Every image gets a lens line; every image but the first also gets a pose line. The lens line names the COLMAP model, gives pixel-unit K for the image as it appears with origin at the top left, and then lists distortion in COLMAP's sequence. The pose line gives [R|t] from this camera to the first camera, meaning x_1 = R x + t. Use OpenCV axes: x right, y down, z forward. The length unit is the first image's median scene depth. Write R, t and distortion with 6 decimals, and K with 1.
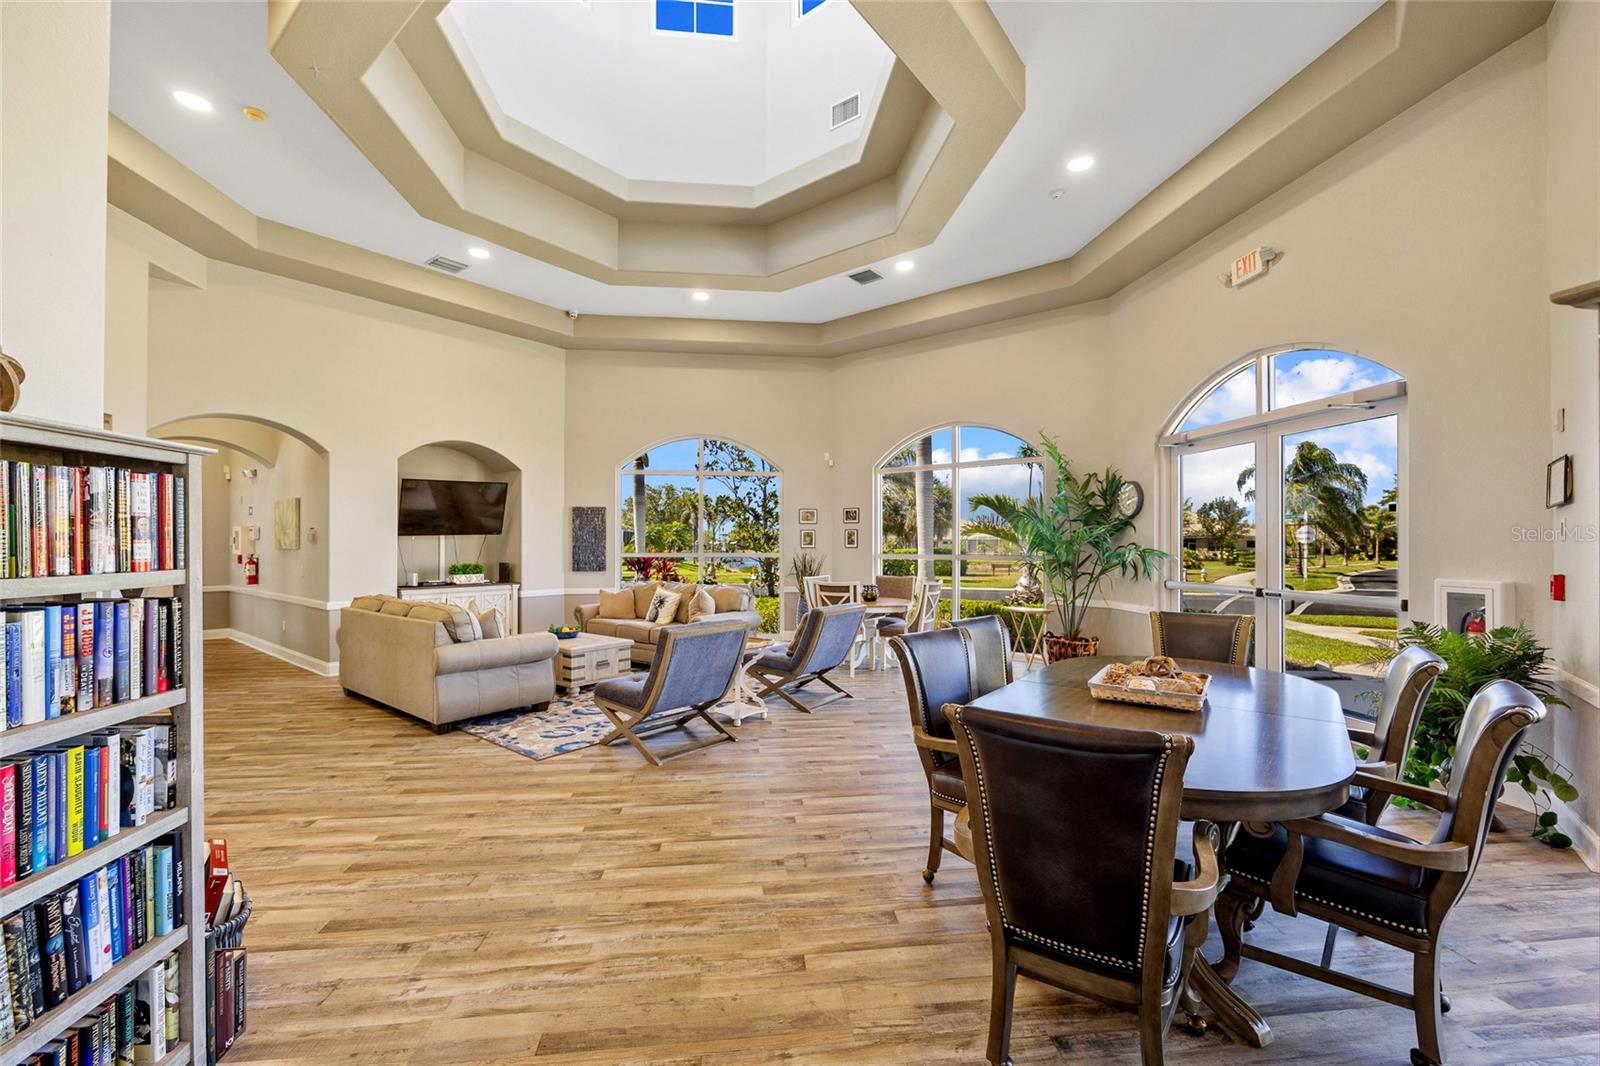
lens RADIAL K [[635.4, 0, 790.0], [0, 635.4, 537.5], [0, 0, 1]] dist [-0.003940, -0.000076]
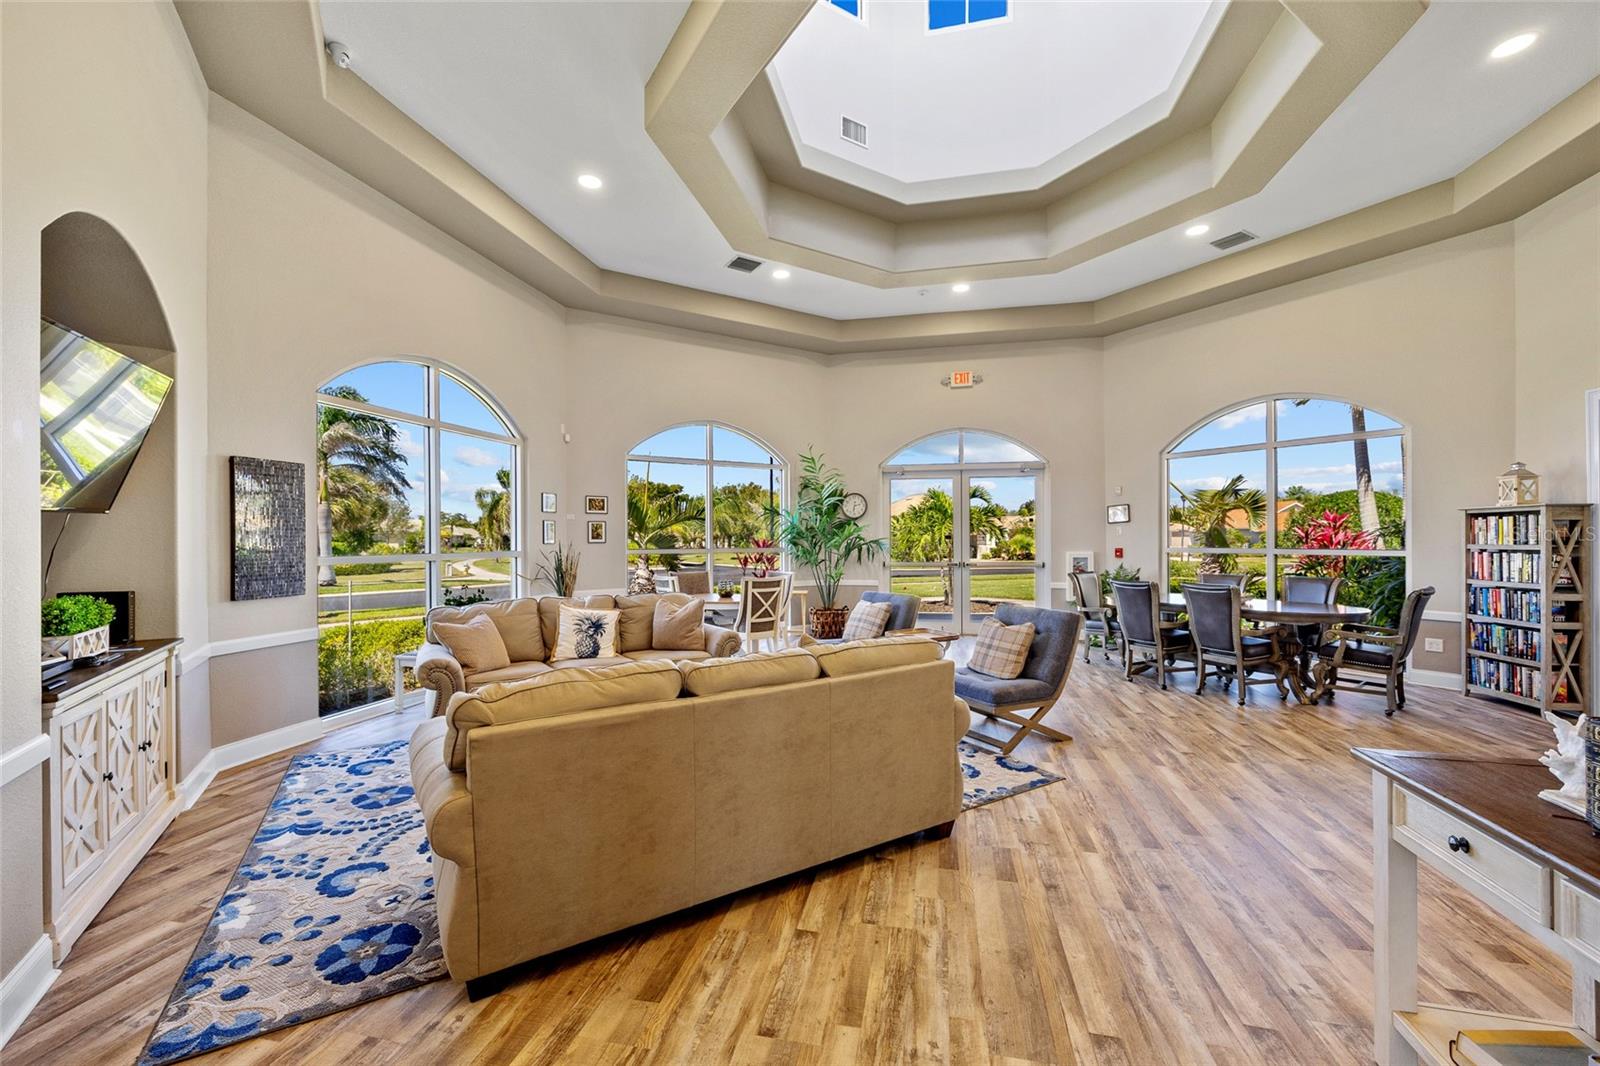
lens RADIAL K [[635.4, 0, 786.0], [0, 635.4, 540.8], [0, 0, 1]] dist [-0.003940, -0.000076]
pose [[0.344020, -0.004834, 0.938950, -0.775202], [-0.006585, 0.999950, 0.007561, 0.006494], [-0.938939, -0.008784, 0.343971, 0.600778]]
